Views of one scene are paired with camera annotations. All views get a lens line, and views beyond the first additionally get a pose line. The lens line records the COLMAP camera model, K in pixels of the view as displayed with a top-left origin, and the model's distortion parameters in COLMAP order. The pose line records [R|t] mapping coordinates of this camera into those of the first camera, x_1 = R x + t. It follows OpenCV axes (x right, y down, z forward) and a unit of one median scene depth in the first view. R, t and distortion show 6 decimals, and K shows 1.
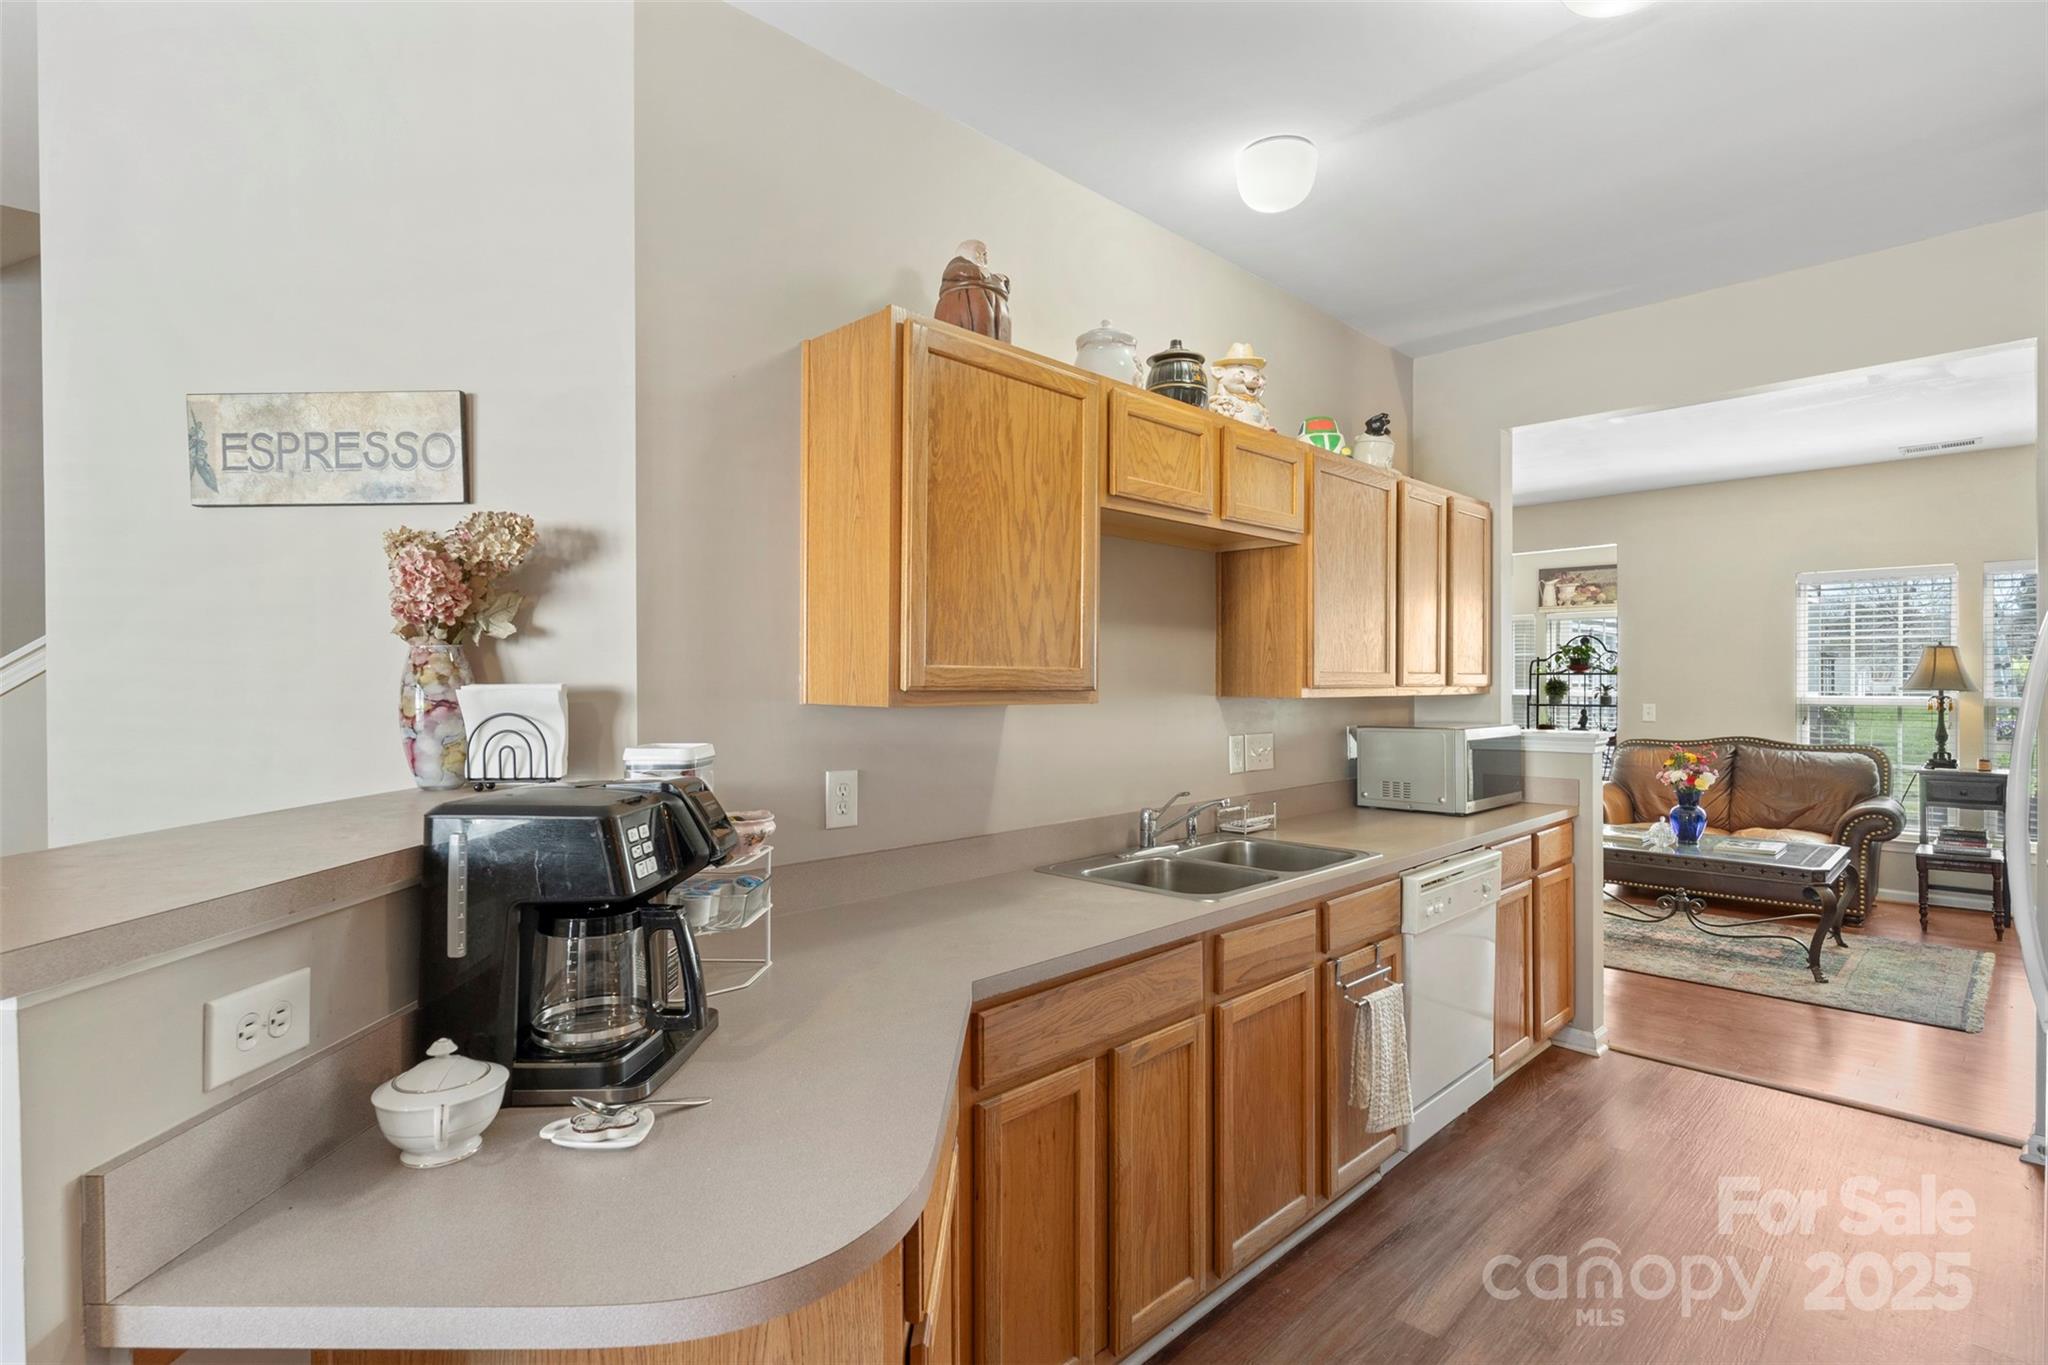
lens RADIAL K [[980.6, 0, 1024.0], [0, 980.6, 682.5], [0, 0, 1]] dist [-0.006454, -0.000088]
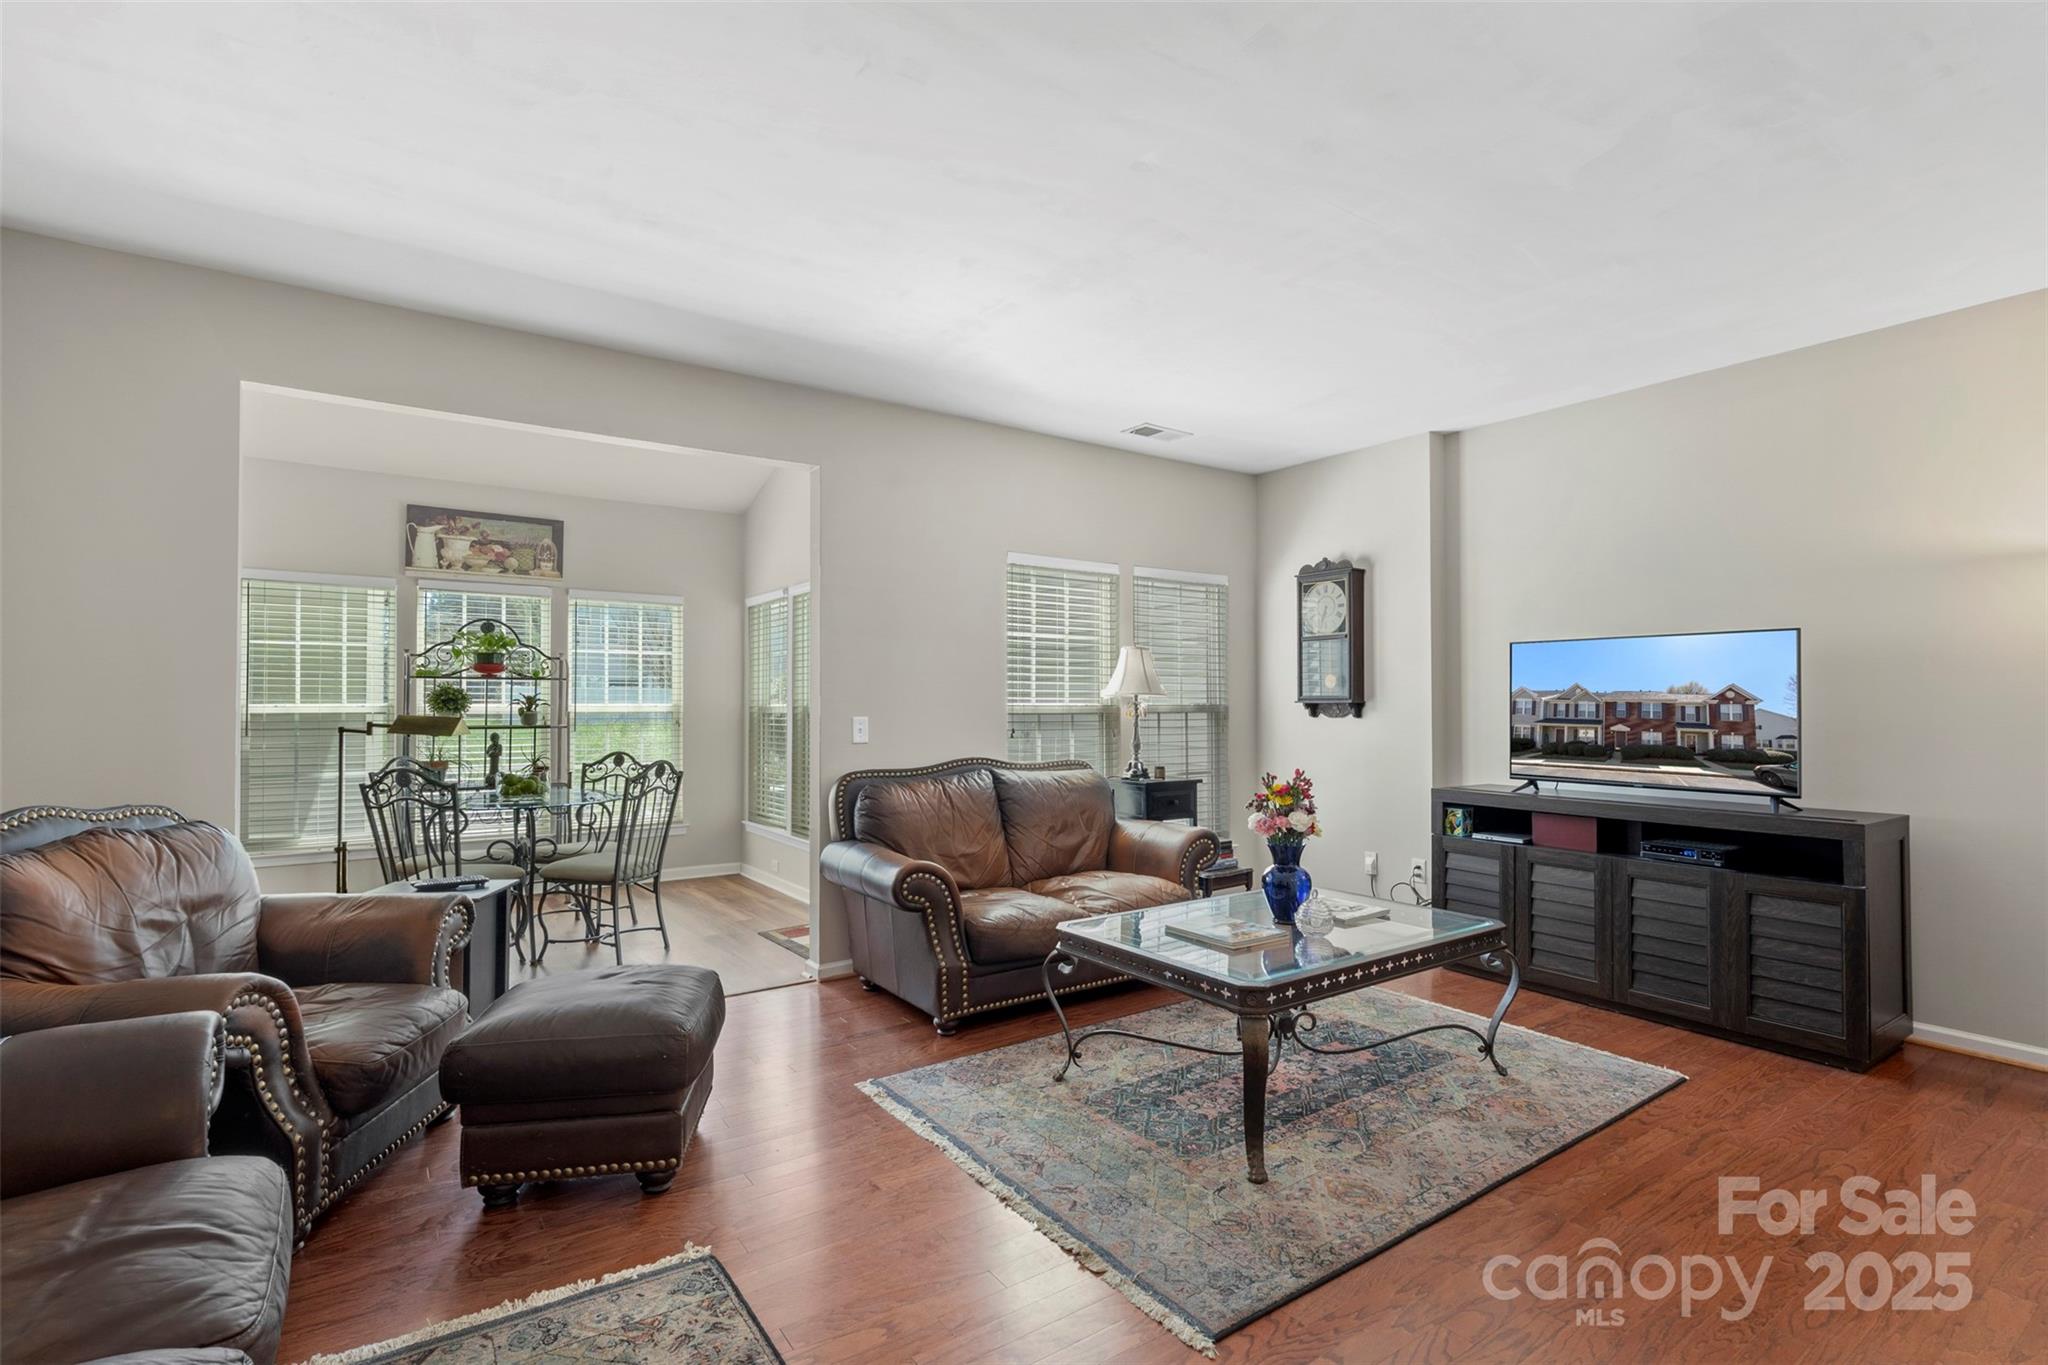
lens RADIAL K [[951.4, 0, 1024.0], [0, 951.4, 682.5], [0, 0, 1]] dist [-0.001683, -0.000055]
pose [[0.162817, 0.026665, 0.986296, 0.027702], [0.003817, 0.999610, -0.027655, 0.022307], [-0.986649, 0.008267, 0.162652, 1.012393]]
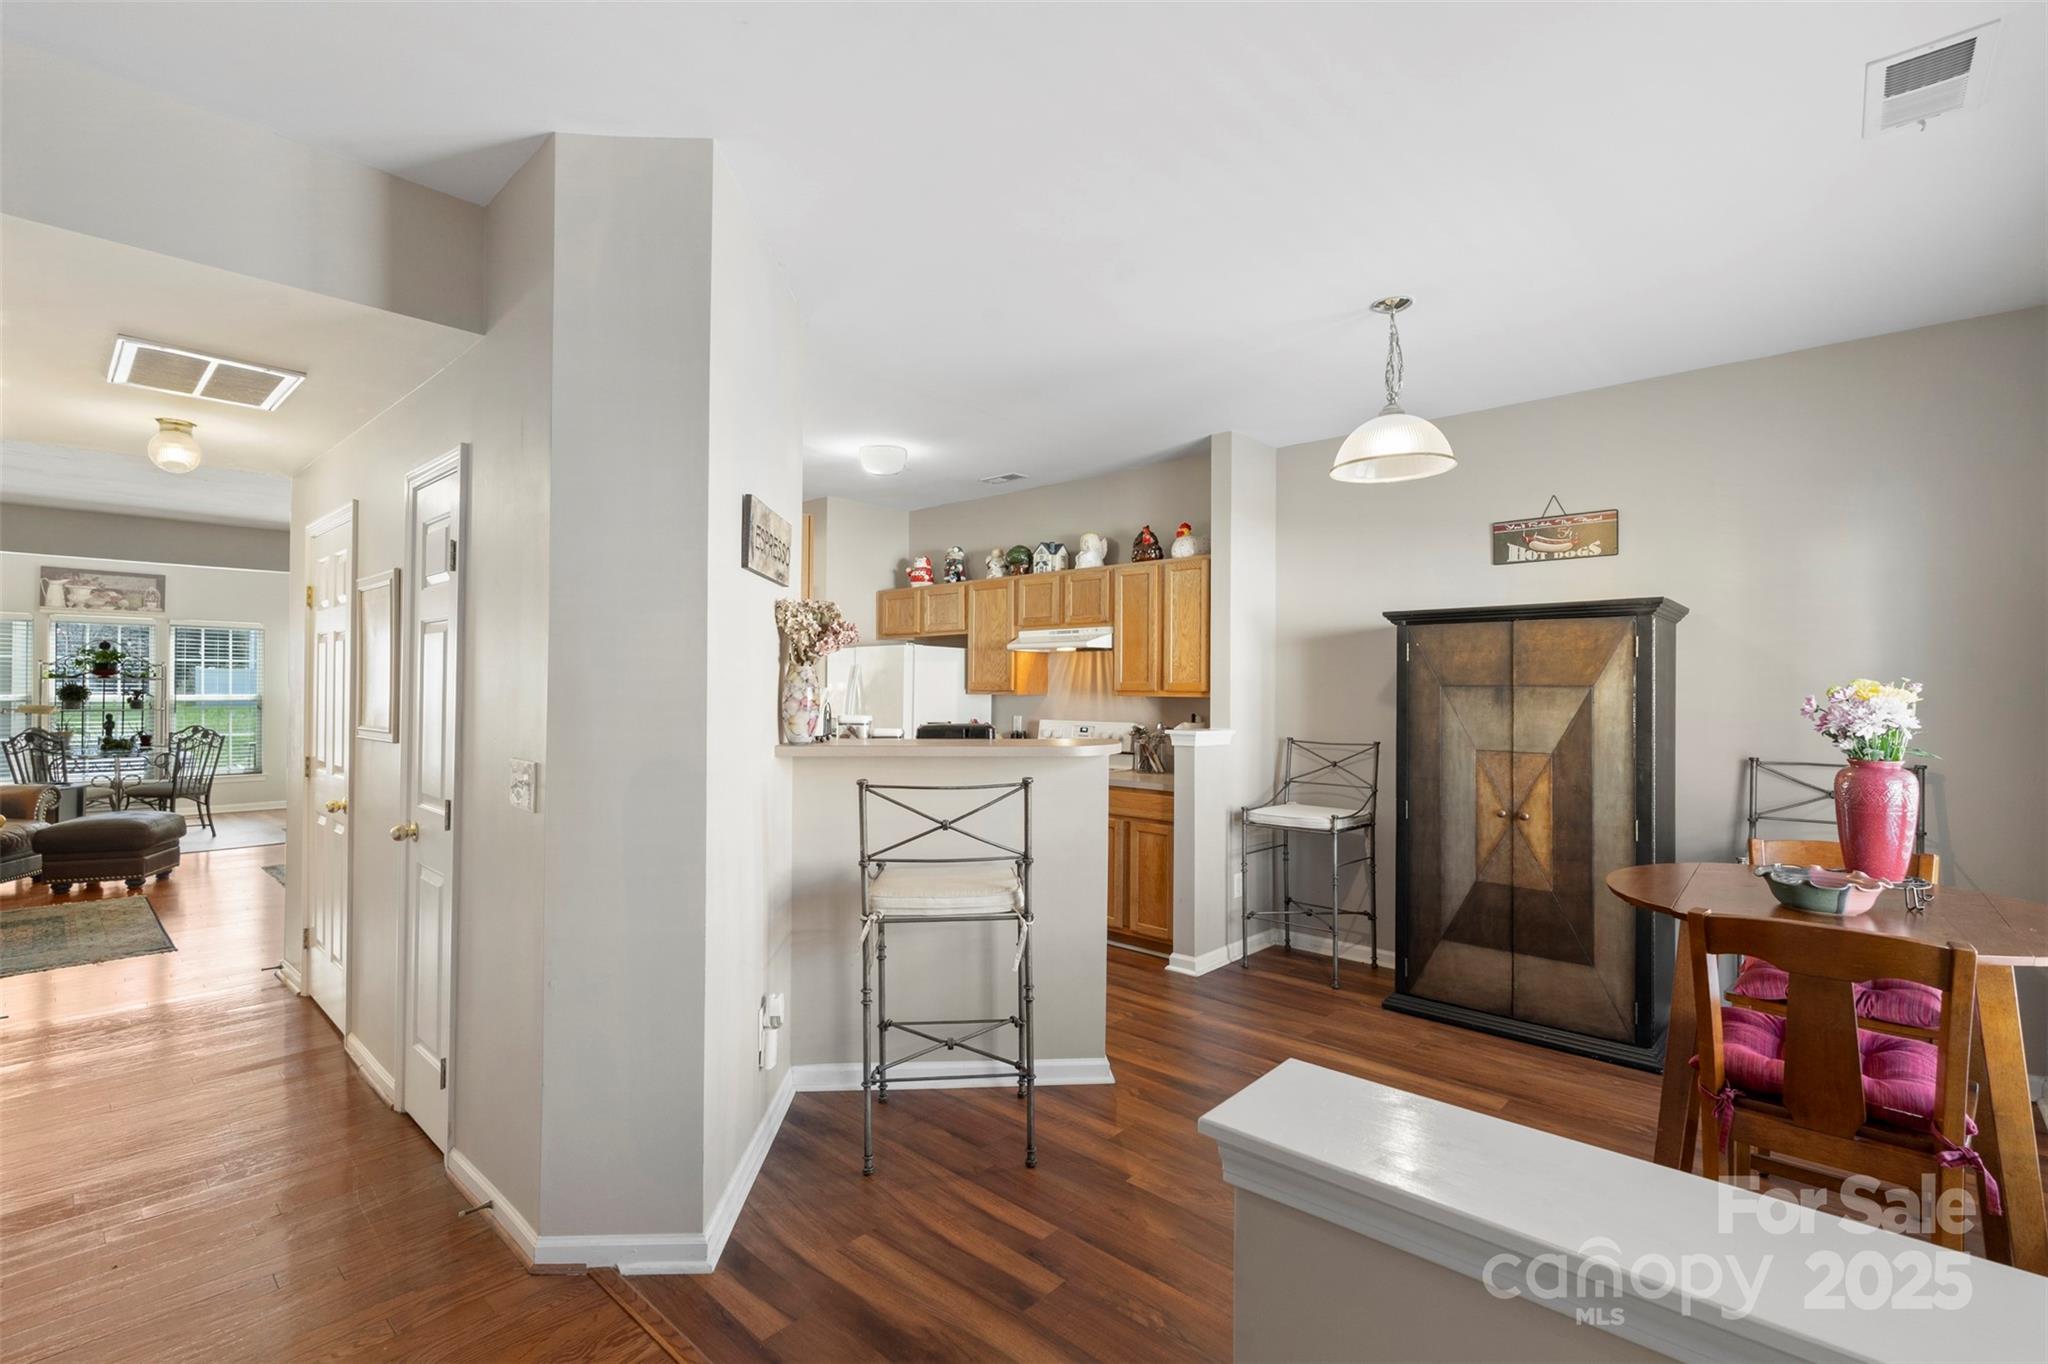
lens RADIAL K [[927.5, 0, 1024.0], [0, 927.5, 682.0], [0, 0, 1]] dist [-0.001089, -0.000488]
pose [[-0.050803, 0.008042, 0.998676, -0.763534], [-0.002693, 0.999963, -0.008190, -0.000600], [-0.998705, -0.003106, -0.050780, 0.207903]]
